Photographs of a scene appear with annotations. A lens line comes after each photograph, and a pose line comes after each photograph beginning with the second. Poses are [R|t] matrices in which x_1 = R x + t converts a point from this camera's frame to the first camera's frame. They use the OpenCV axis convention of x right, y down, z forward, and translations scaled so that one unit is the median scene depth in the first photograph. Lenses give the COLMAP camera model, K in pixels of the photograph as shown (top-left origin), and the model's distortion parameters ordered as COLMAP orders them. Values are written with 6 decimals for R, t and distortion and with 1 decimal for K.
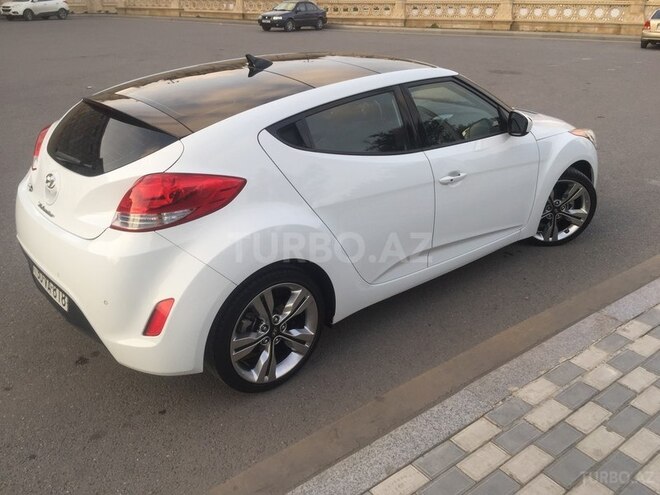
lens RADIAL K [[558.4, 0, 330.0], [0, 558.4, 247.5], [0, 0, 1]] dist [0.050909, -0.006250]
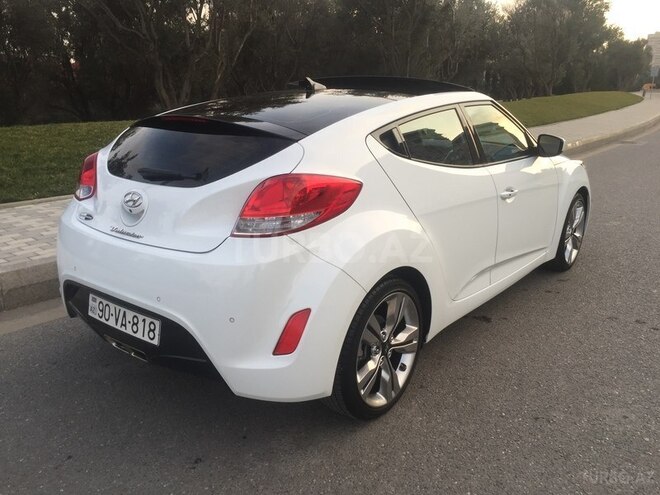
lens RADIAL K [[558.4, 0, 330.0], [0, 558.4, 247.5], [0, 0, 1]] dist [0.050909, -0.006250]
pose [[0.980489, -0.056560, 0.188260, -0.382822], [0.083698, 0.986681, -0.139479, 0.113937], [-0.177863, 0.152515, 0.972165, 0.096837]]
